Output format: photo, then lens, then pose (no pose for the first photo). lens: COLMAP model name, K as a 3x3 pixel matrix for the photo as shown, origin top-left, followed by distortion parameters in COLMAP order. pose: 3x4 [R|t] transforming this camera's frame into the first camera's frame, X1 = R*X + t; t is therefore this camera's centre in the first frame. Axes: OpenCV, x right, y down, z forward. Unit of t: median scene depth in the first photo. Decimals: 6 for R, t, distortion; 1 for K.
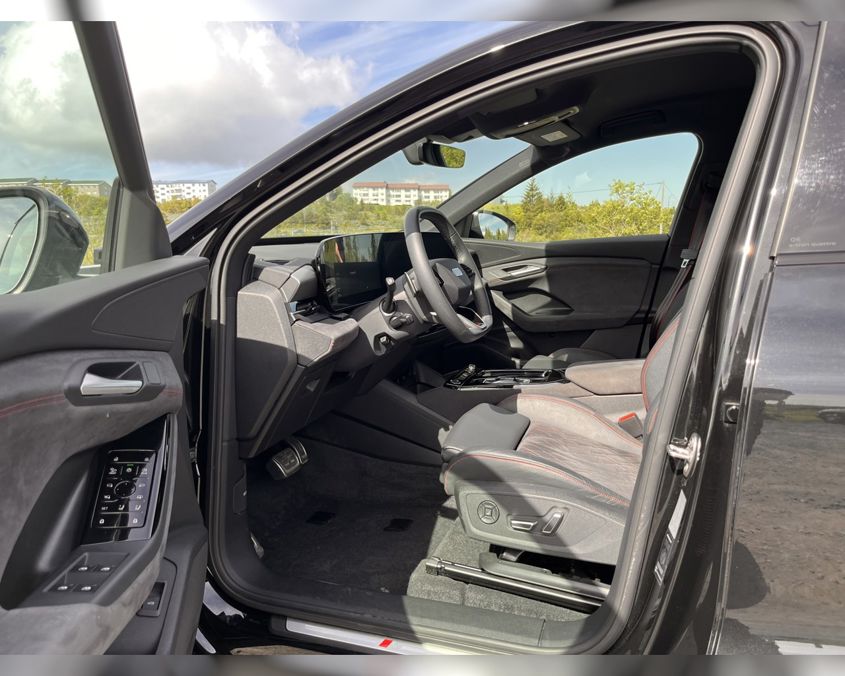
lens RADIAL K [[653.2, 0, 422.5], [0, 653.2, 338.0], [0, 0, 1]] dist [0.074194, -0.103261]
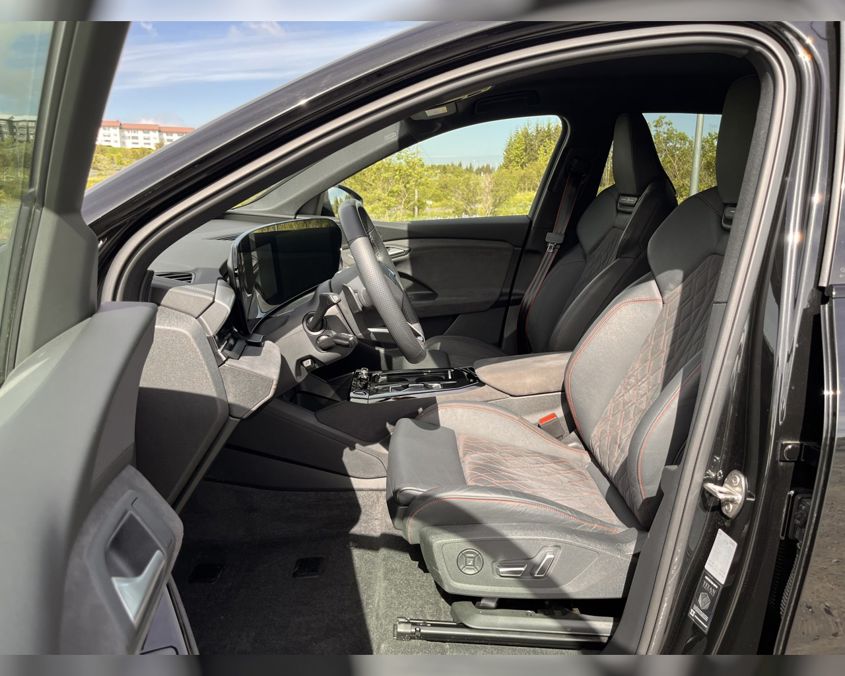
lens RADIAL K [[653.2, 0, 422.5], [0, 653.2, 338.0], [0, 0, 1]] dist [0.074194, -0.103261]
pose [[0.931558, -0.062224, 0.358230, -0.196083], [0.035625, 0.996127, 0.080384, -0.081148], [-0.361844, -0.062121, 0.930167, 0.171165]]
